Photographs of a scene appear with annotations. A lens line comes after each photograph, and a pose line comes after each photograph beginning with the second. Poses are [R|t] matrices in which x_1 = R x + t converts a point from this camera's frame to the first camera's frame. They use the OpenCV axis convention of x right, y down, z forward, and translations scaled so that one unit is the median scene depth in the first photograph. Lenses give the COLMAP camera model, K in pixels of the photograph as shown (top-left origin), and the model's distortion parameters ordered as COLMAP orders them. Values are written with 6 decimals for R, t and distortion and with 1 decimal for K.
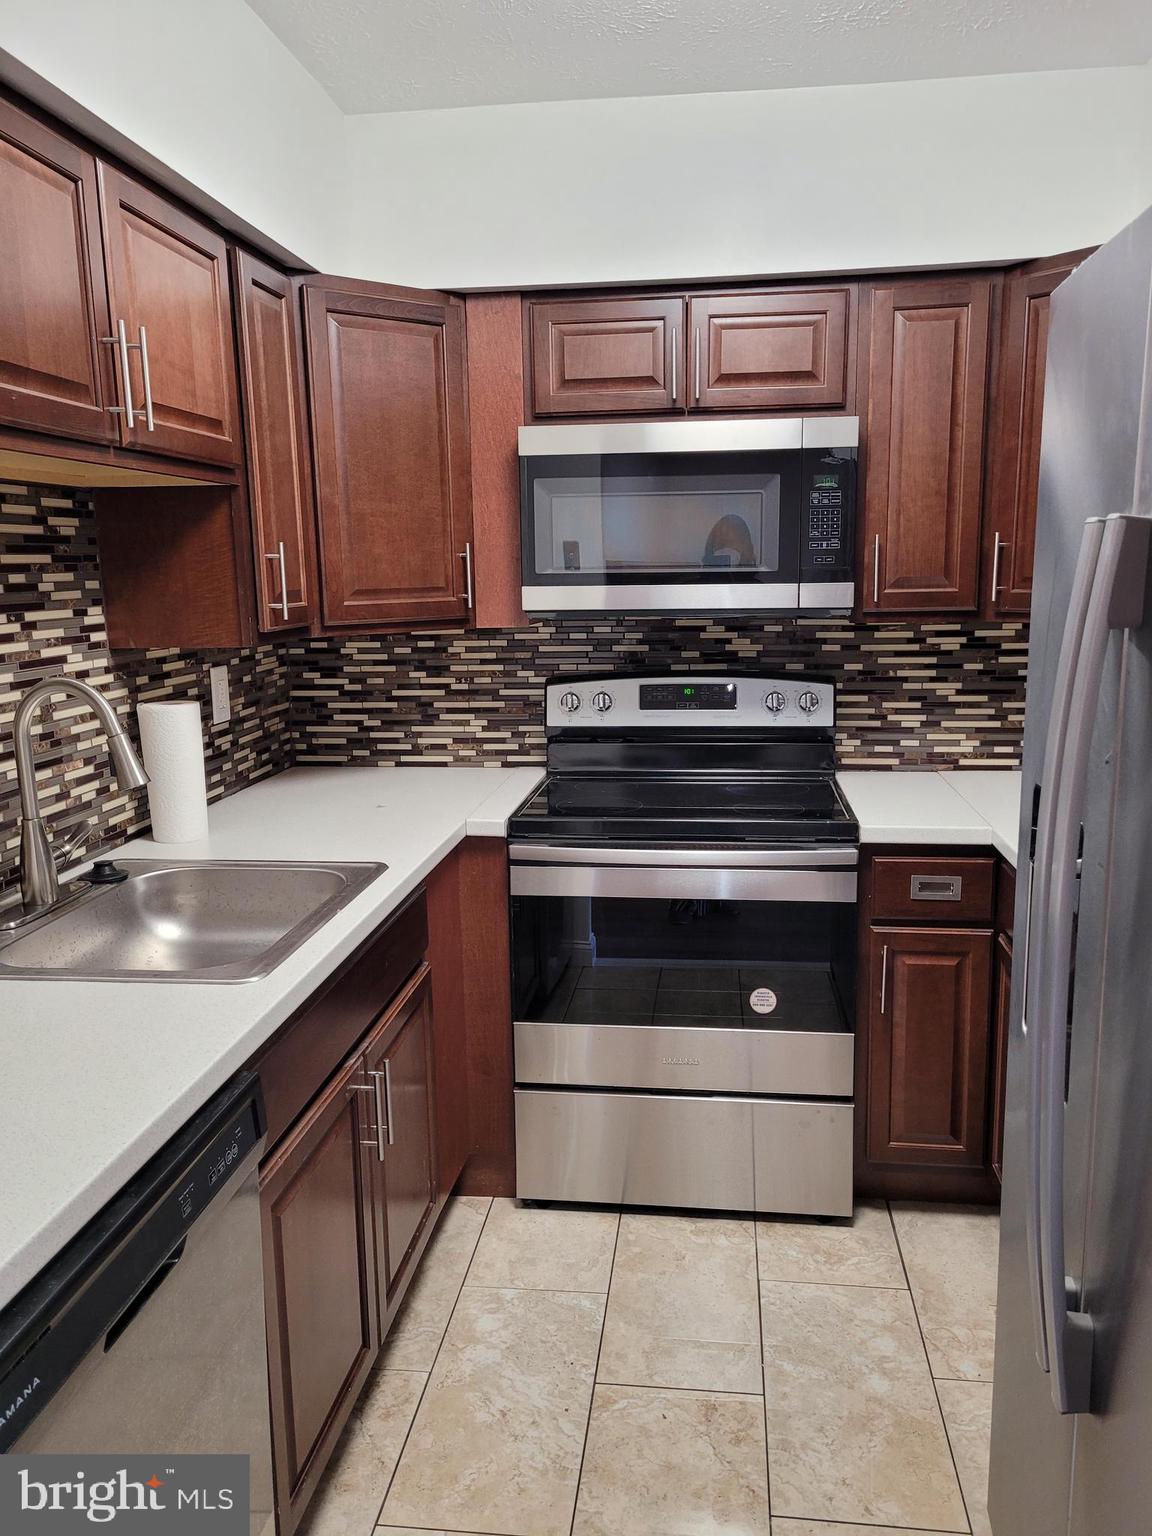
lens RADIAL K [[1134.1, 0, 577.3], [0, 1134.1, 769.0], [0, 0, 1]] dist [0.037271, -0.032132]
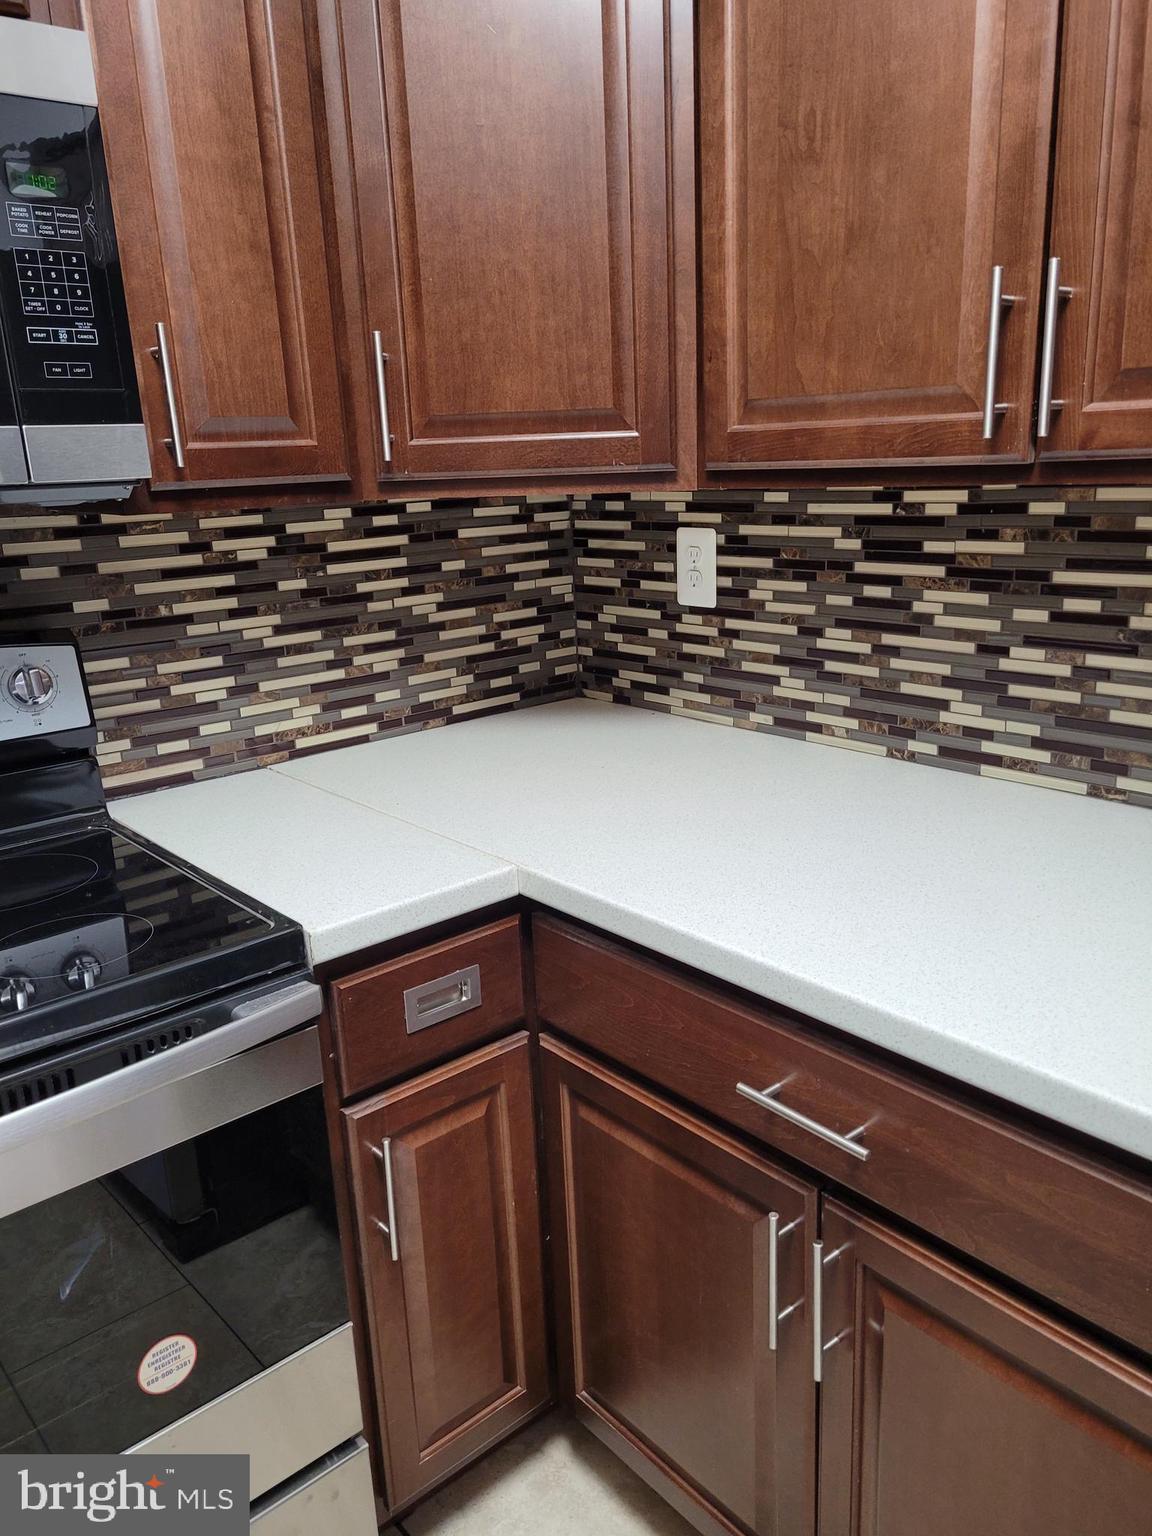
lens RADIAL K [[1134.1, 0, 582.1], [0, 1134.1, 773.7], [0, 0, 1]] dist [0.037271, -0.032132]
pose [[0.660871, -0.213642, 0.719448, -0.004045], [0.158971, 0.976723, 0.144013, -0.054604], [-0.733469, 0.019197, 0.679451, 0.480602]]
